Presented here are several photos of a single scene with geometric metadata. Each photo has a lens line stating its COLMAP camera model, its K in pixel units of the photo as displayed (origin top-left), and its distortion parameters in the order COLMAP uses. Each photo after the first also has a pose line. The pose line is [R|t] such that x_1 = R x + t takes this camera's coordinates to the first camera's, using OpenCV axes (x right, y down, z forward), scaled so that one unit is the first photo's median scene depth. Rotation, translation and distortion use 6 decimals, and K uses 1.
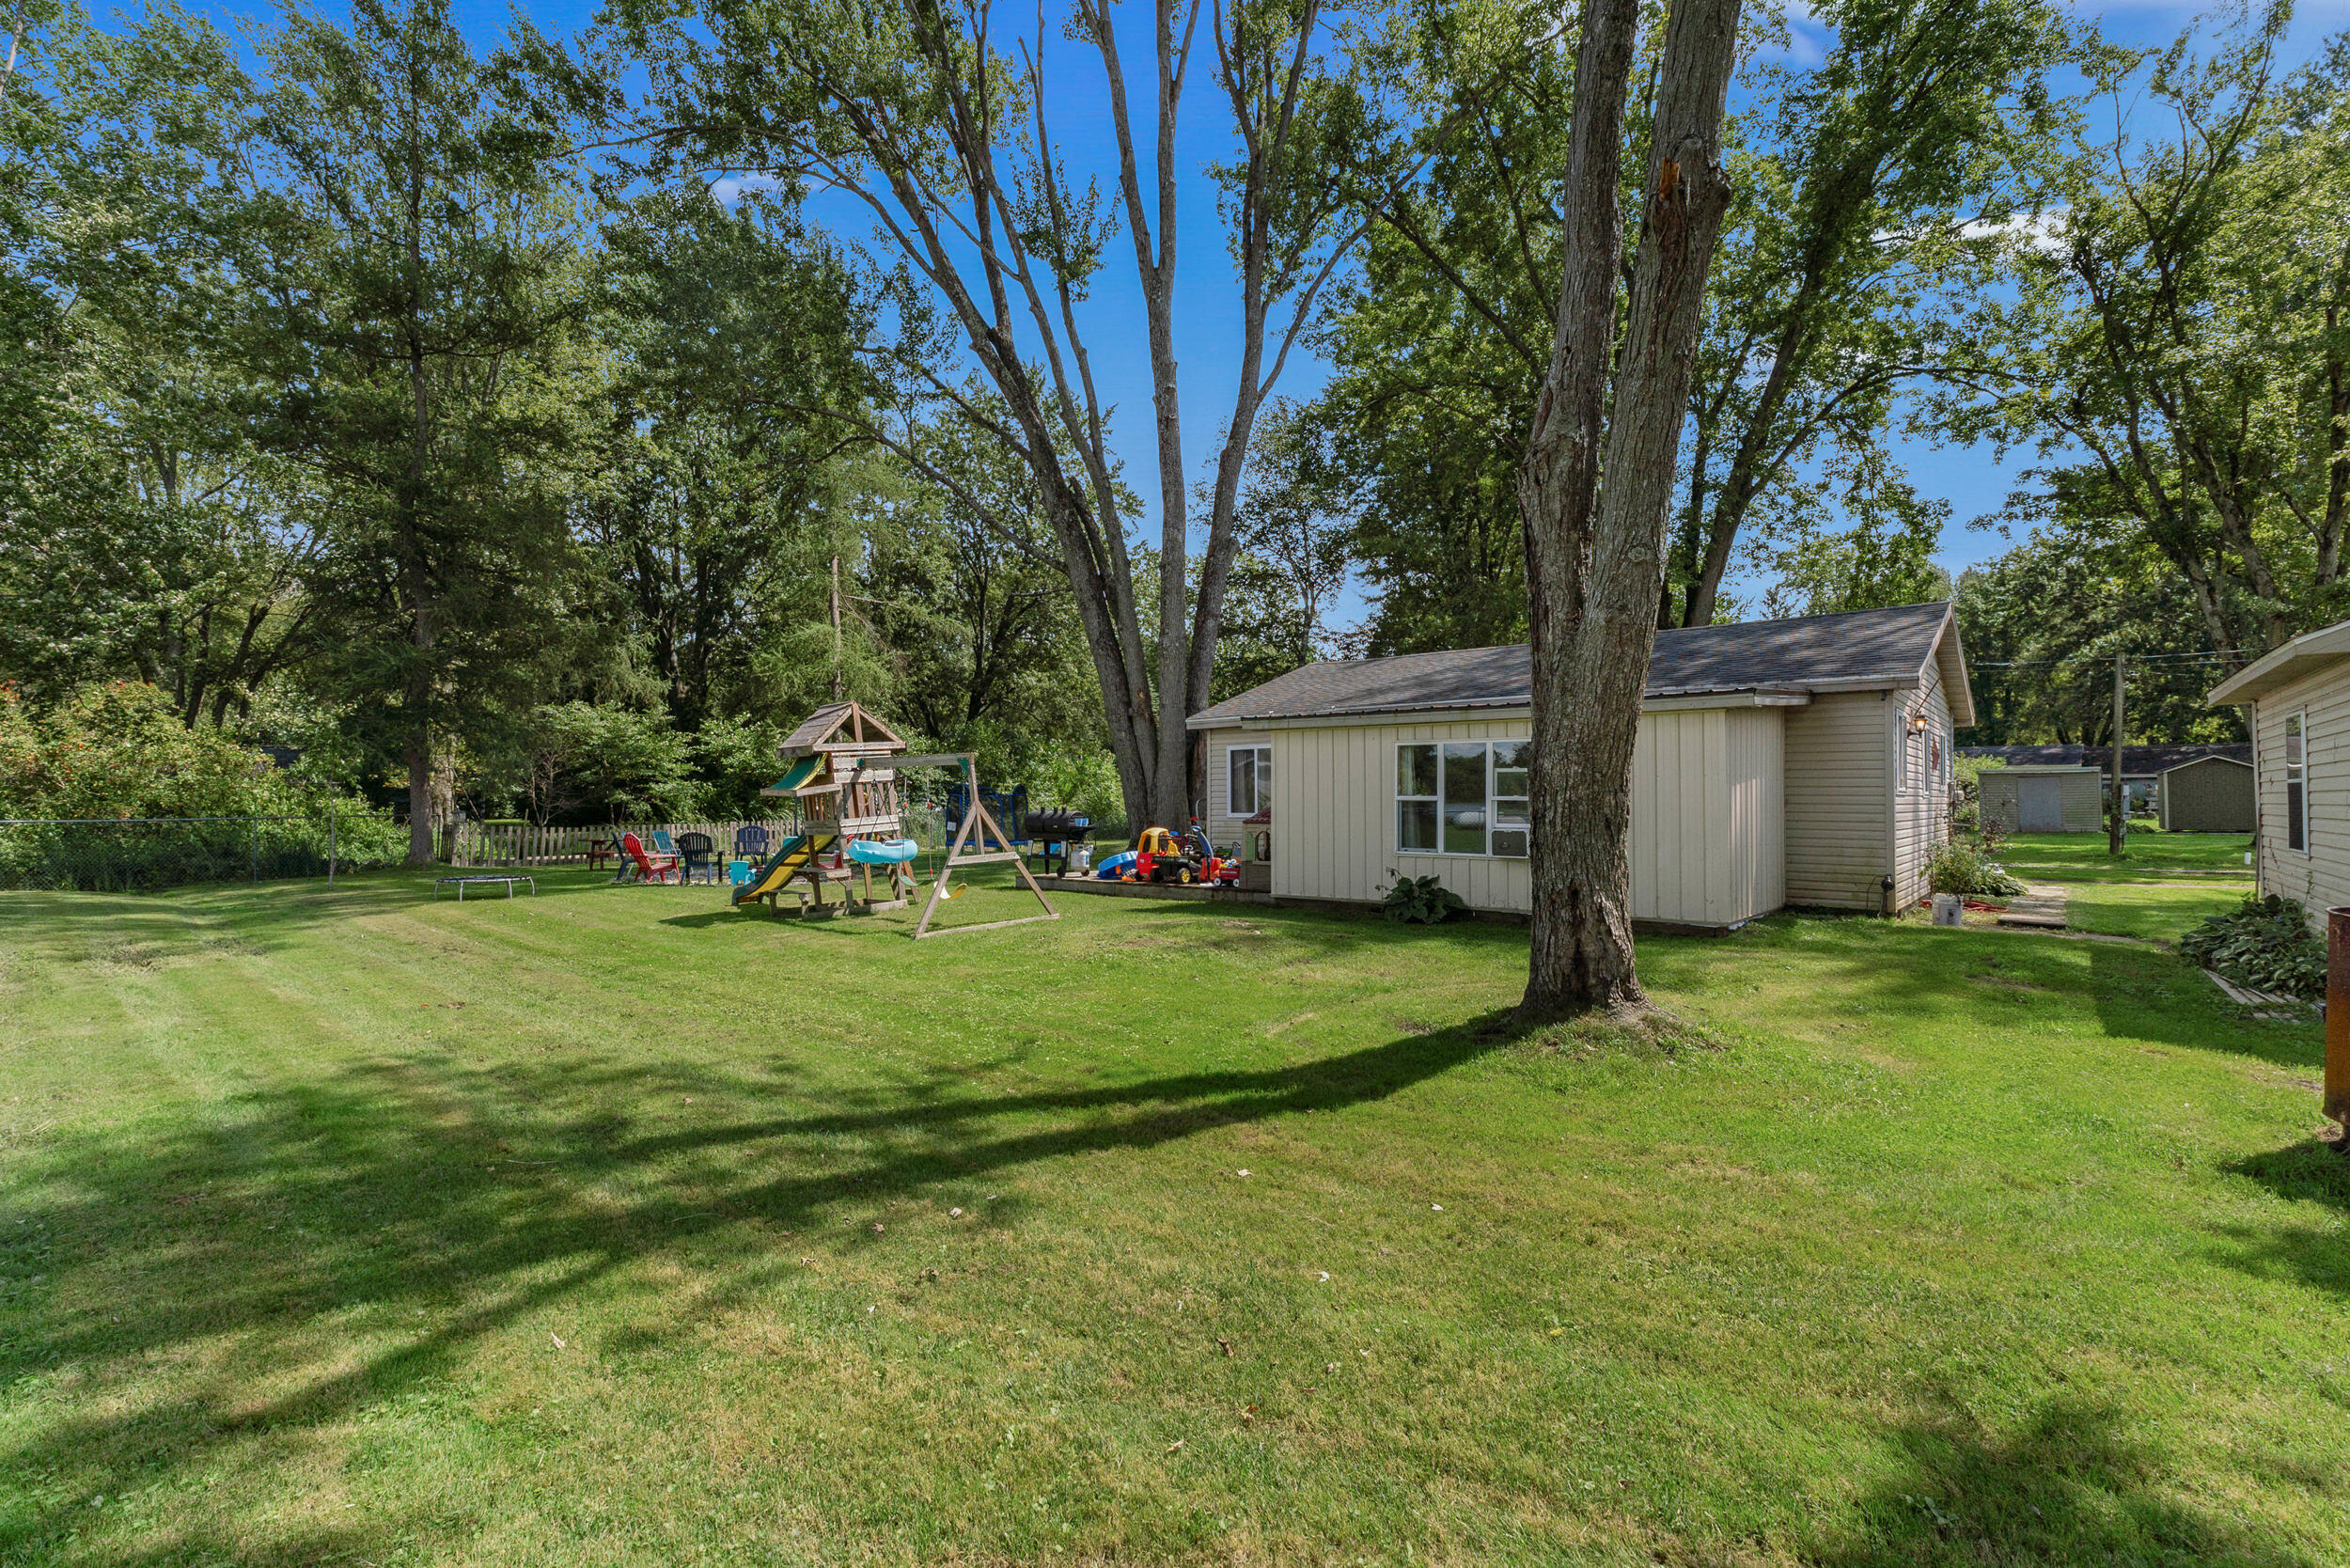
lens RADIAL K [[1028.8, 0, 1192.2], [0, 1028.8, 804.7], [0, 0, 1]] dist [0.027248, -0.000556]
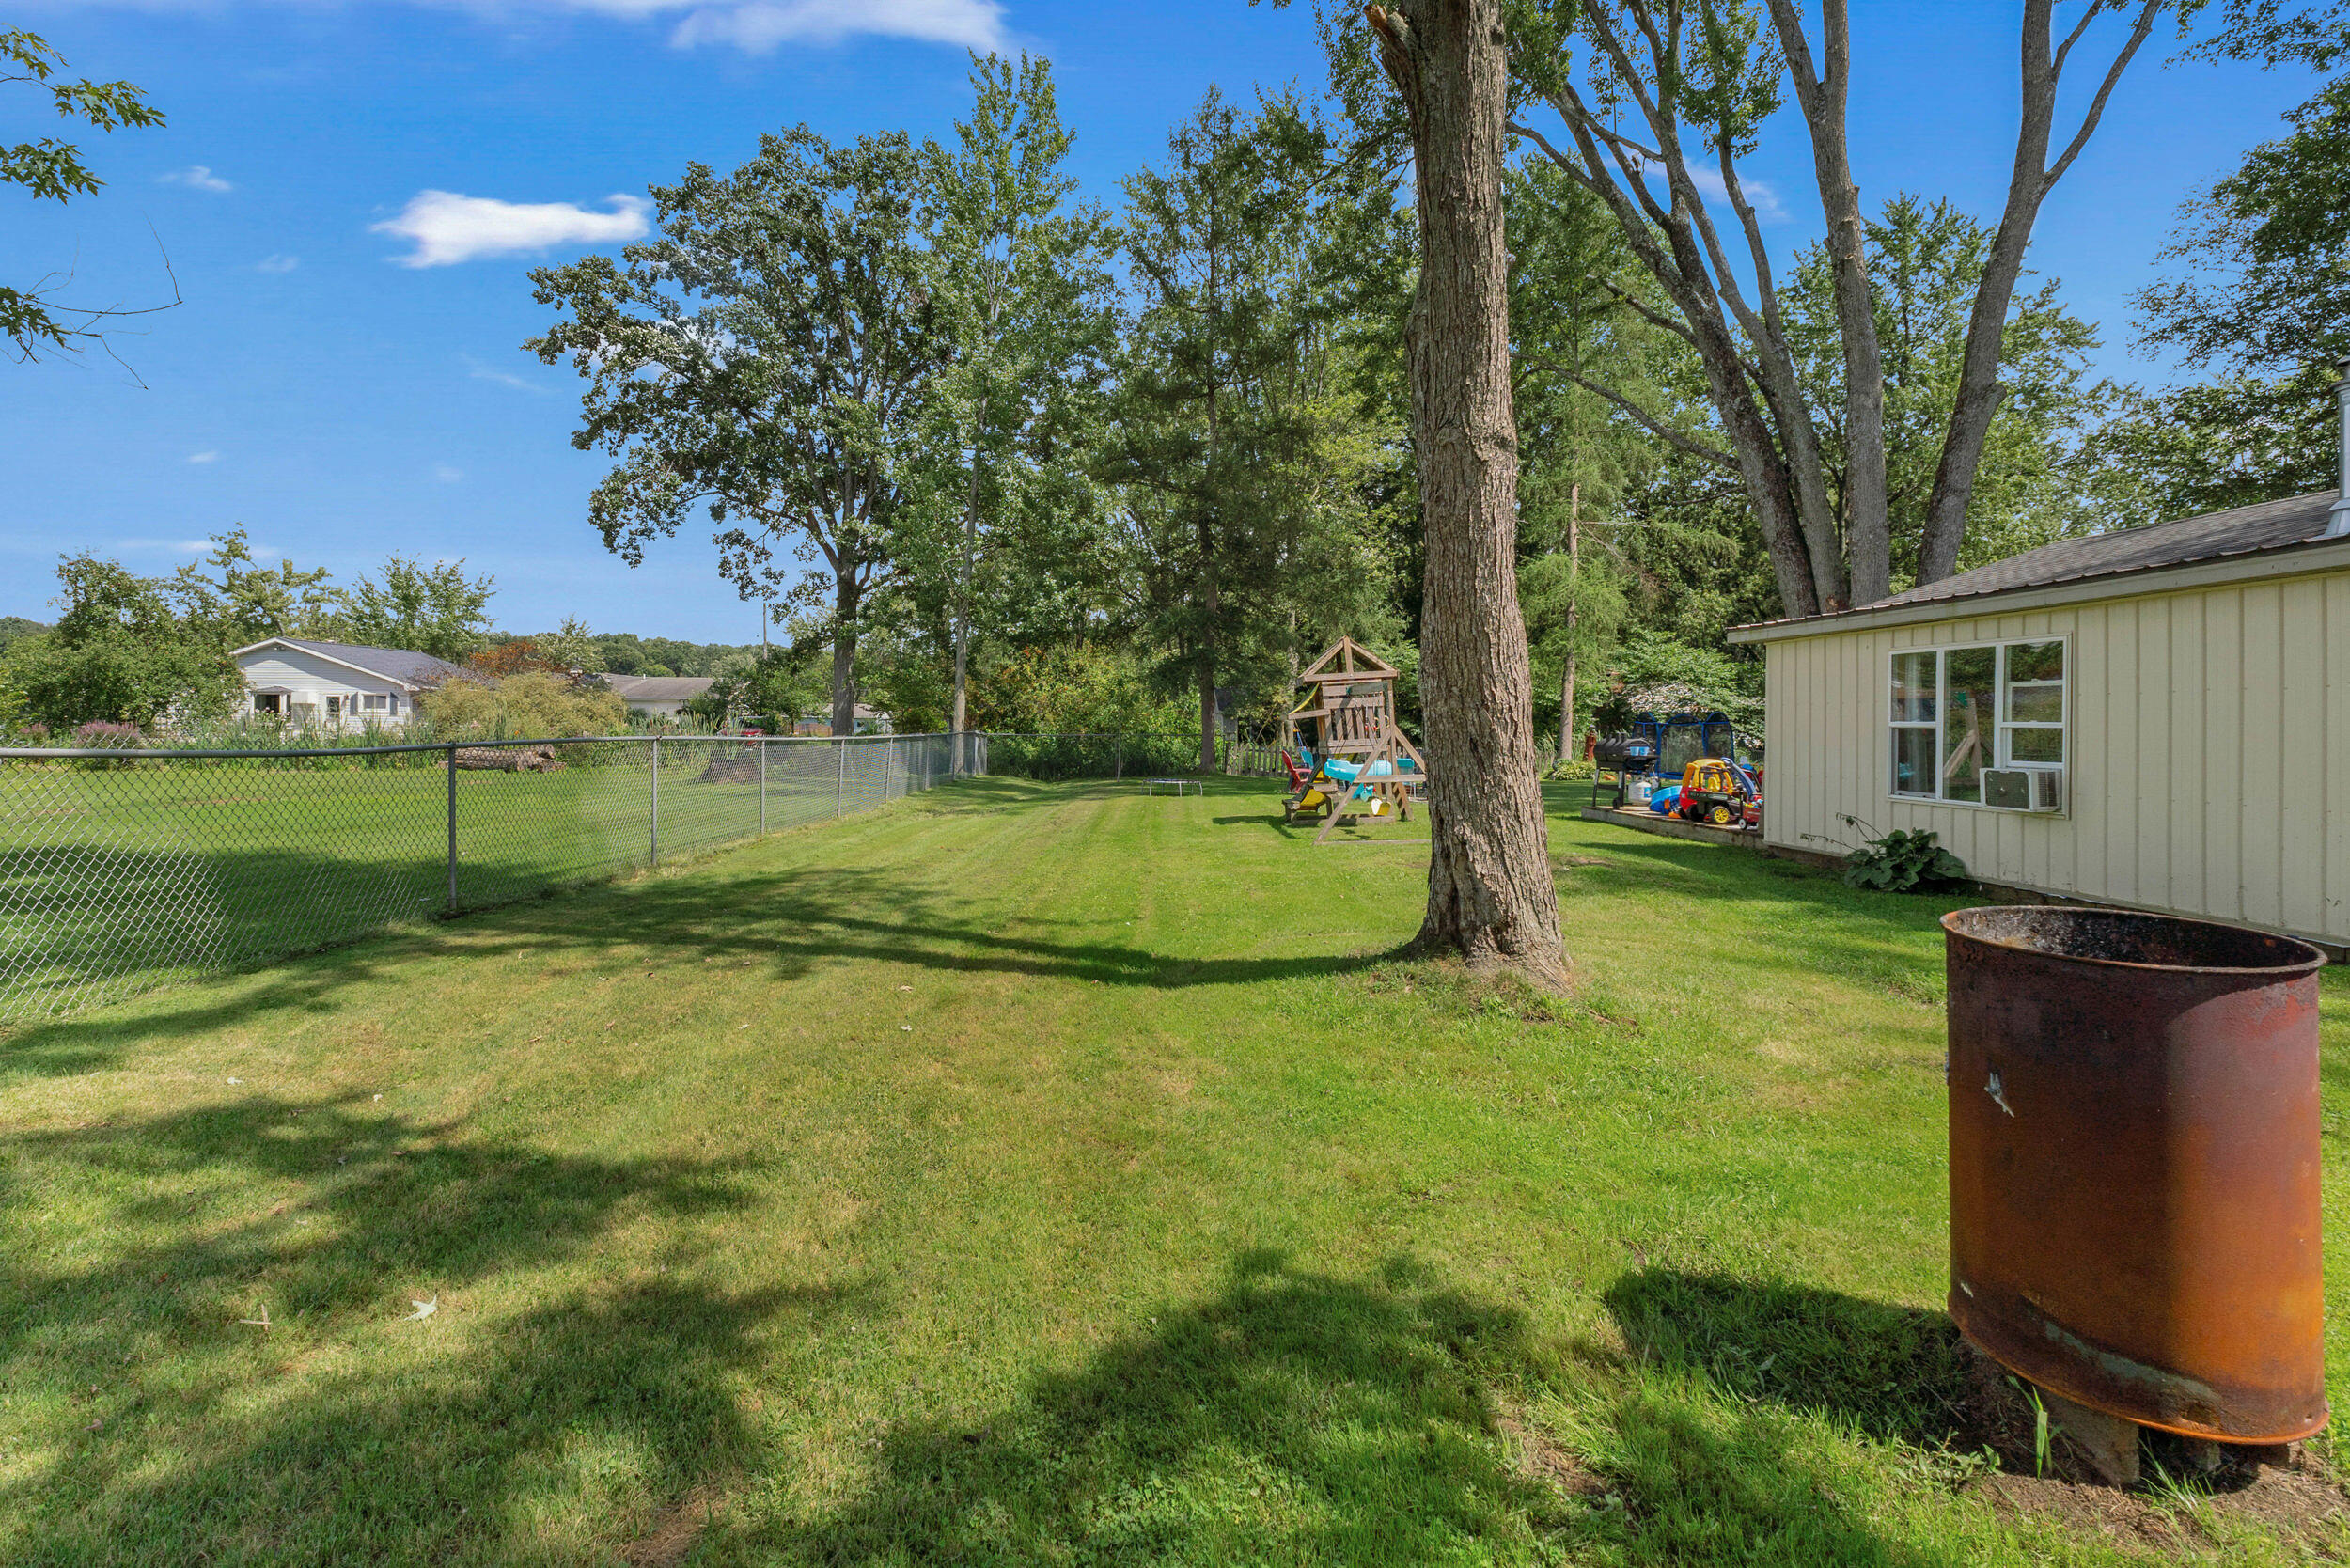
lens RADIAL K [[1033.1, 0, 1169.4], [0, 1033.1, 718.5], [0, 0, 1]] dist [0.021524, -0.004278]
pose [[0.678411, 0.000923, -0.734682, 0.164813], [-0.012278, 0.999874, -0.010082, 0.001518], [0.734580, 0.015860, 0.678337, 0.041290]]
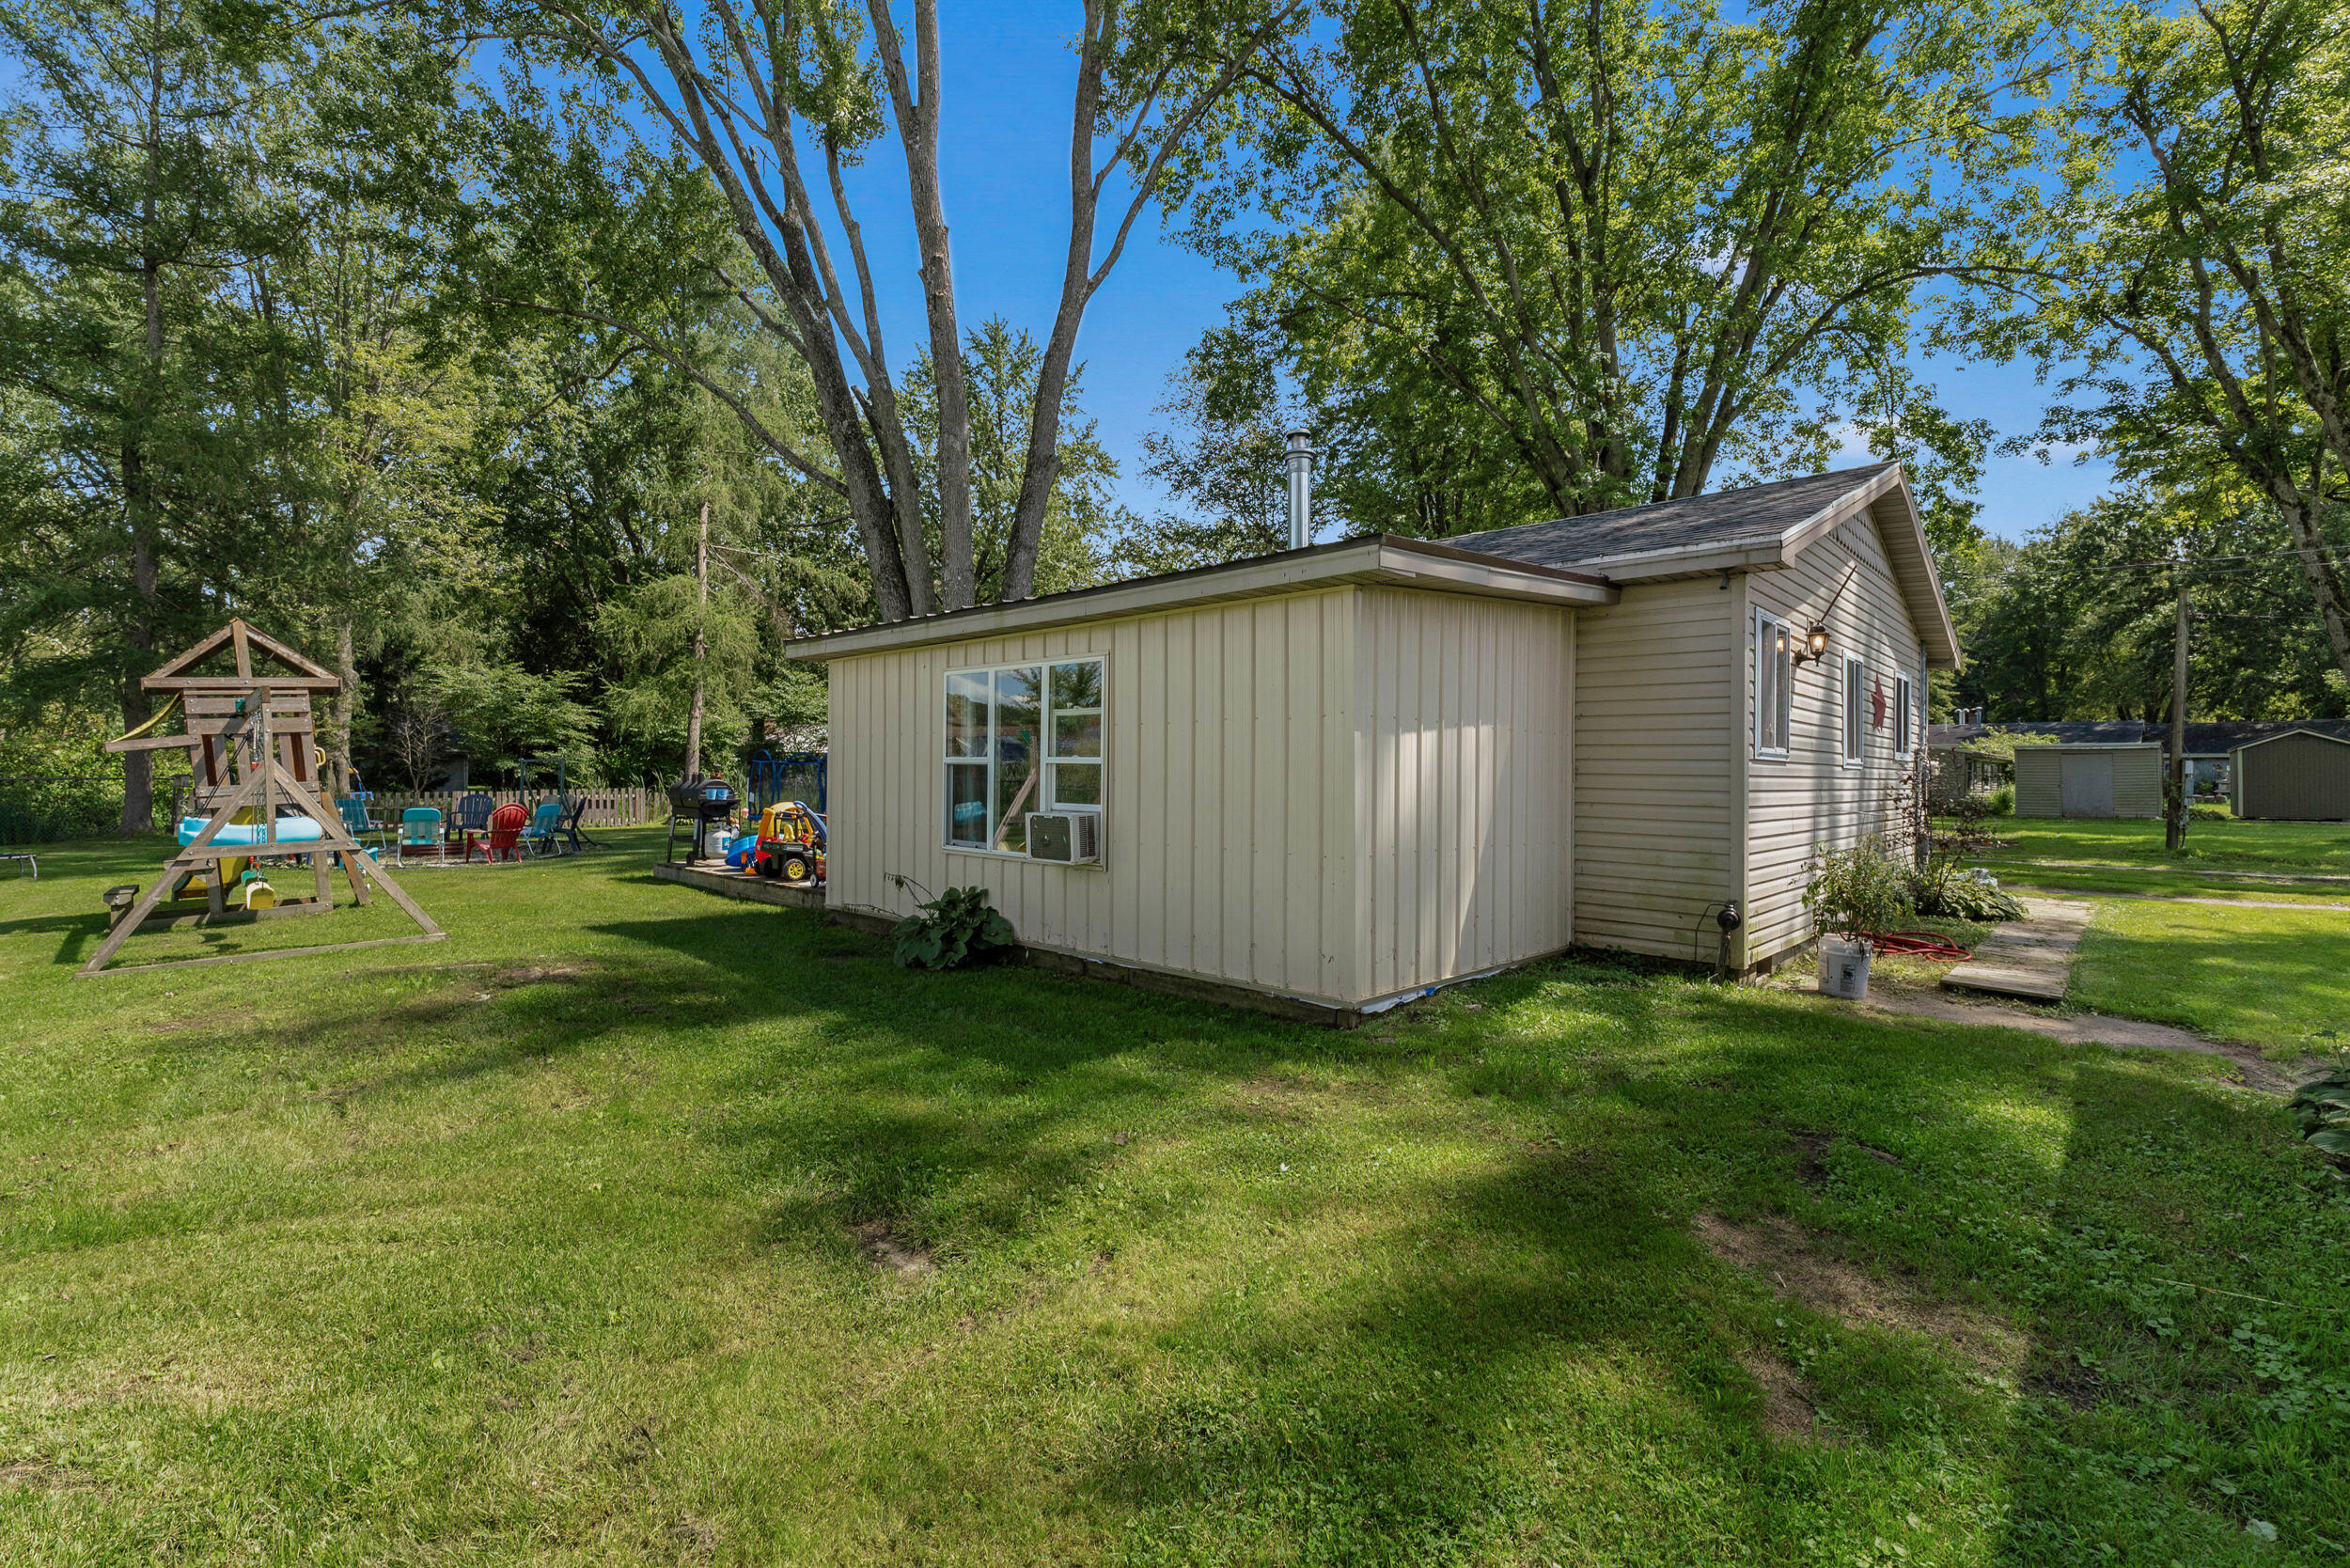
lens RADIAL K [[1007.7, 0, 1132.2], [0, 1007.7, 788.1], [0, 0, 1]] dist [-0.001819, 0.000300]
pose [[0.996365, 0.009938, -0.084609, 0.149306], [-0.009090, 0.999905, 0.010399, 0.001320], [0.084704, -0.009592, 0.996360, 0.165851]]
